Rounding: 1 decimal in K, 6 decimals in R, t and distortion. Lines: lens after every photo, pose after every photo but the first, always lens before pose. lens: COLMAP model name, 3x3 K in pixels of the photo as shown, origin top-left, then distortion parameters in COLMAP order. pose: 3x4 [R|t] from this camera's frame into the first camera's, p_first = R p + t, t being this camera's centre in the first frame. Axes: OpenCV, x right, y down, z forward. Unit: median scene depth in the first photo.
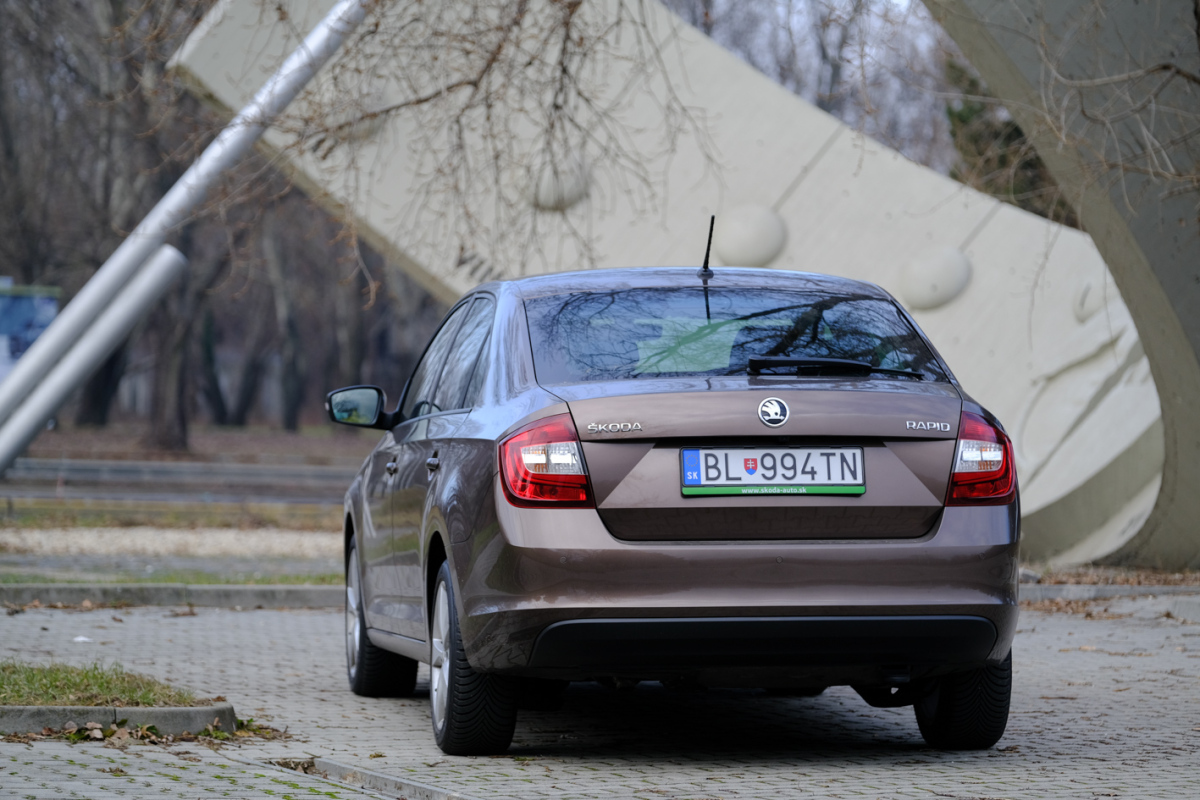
lens RADIAL K [[5452.5, 0, 598.8], [0, 5452.5, 396.3], [0, 0, 1]] dist [0.133071, 0.000000]
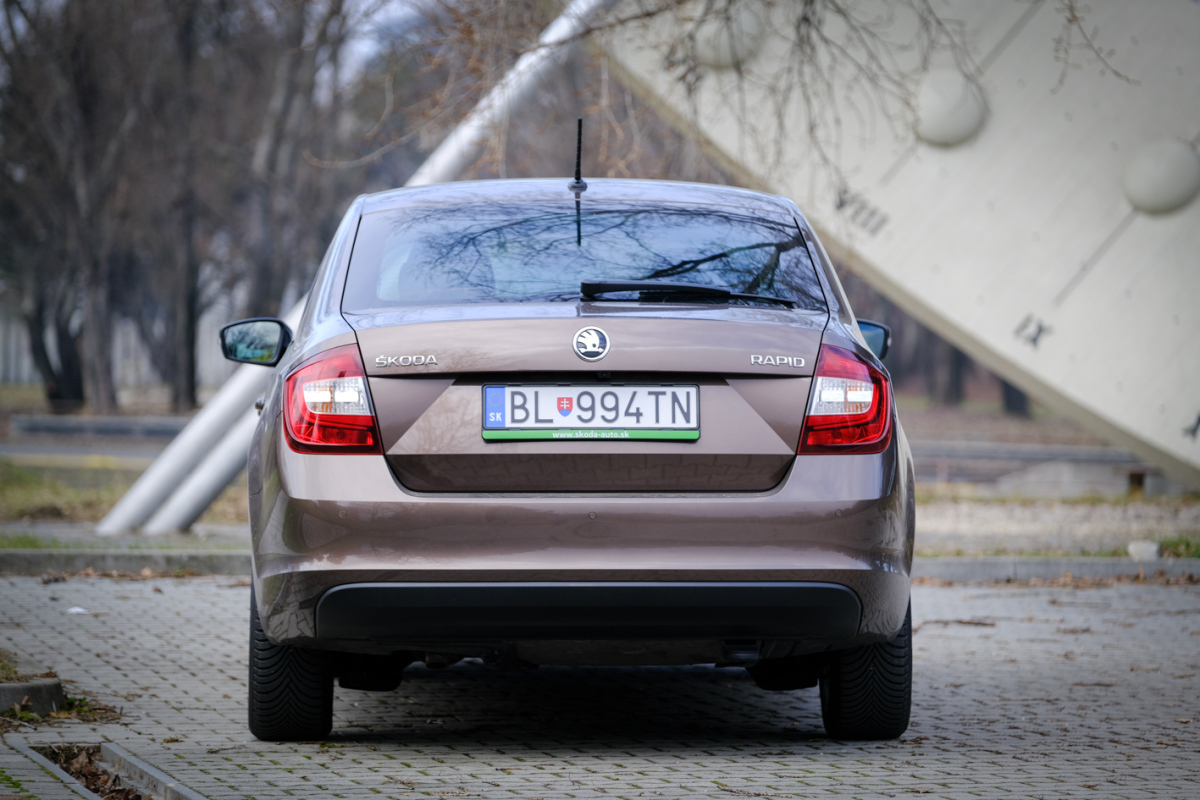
lens RADIAL K [[5926.9, 0, 611.9], [0, 5926.9, 395.1], [0, 0, 1]] dist [0.438681, 0.000000]
pose [[0.993565, 0.004268, -0.113180, 0.131915], [-0.003753, 0.999982, 0.004756, 0.006137], [0.113198, -0.004300, 0.993563, 0.067686]]
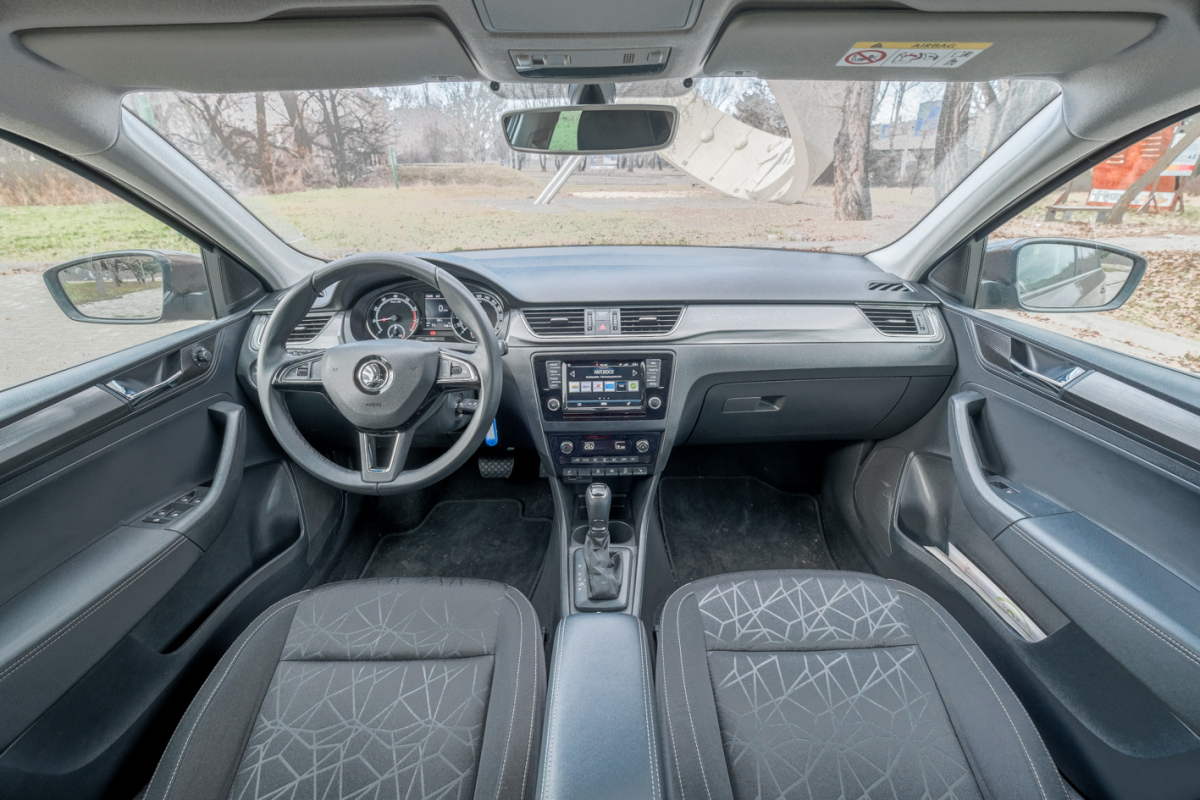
lens RADIAL K [[530.2, 0, 600.6], [0, 530.2, 391.0], [0, 0, 1]] dist [-0.005853, -0.000178]
pose [[0.989821, 0.048100, -0.133942, 0.013625], [0.008719, 0.918890, 0.394417, -0.010489], [0.142049, -0.391571, 0.909117, 1.052120]]
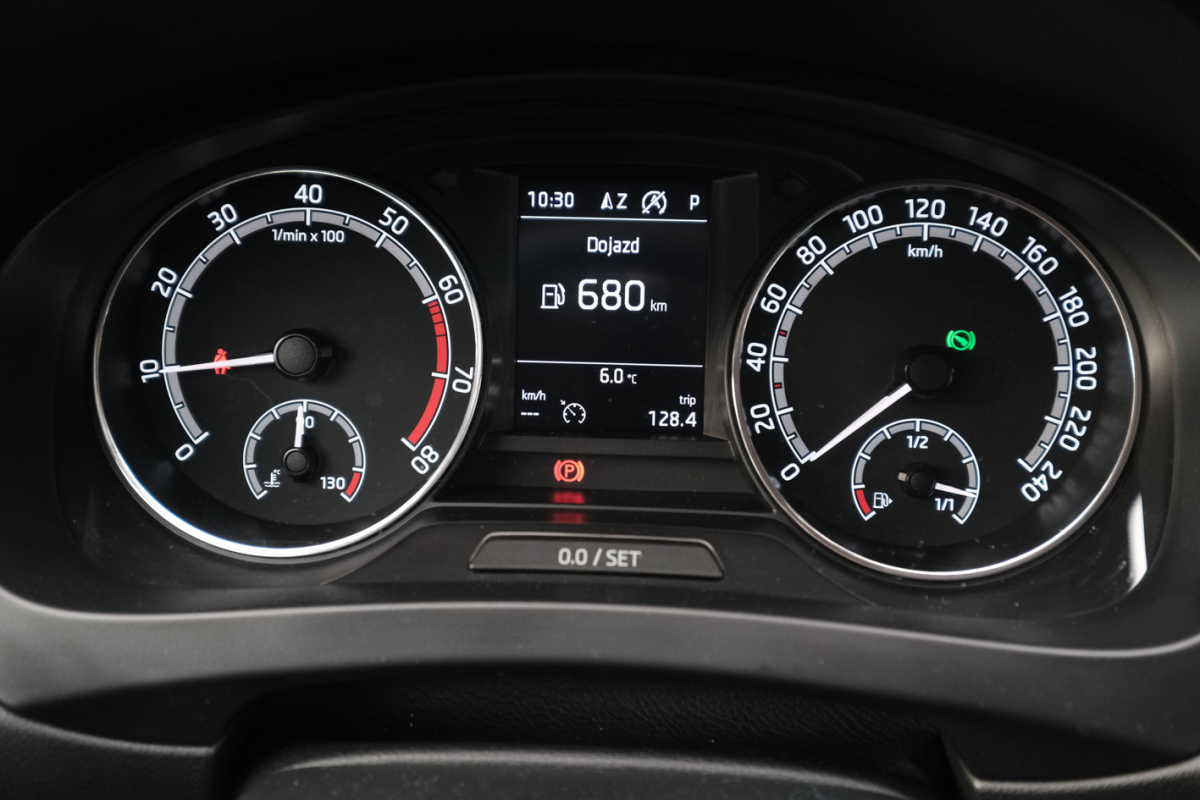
lens RADIAL K [[1239.5, 0, 603.1], [0, 1239.5, 394.0], [0, 0, 1]] dist [-0.016145, 0.000000]
pose [[0.980235, 0.079251, -0.181269, -0.017665], [-0.003267, 0.922618, 0.385701, 0.001627], [0.197809, -0.377486, 0.904641, 1.102778]]
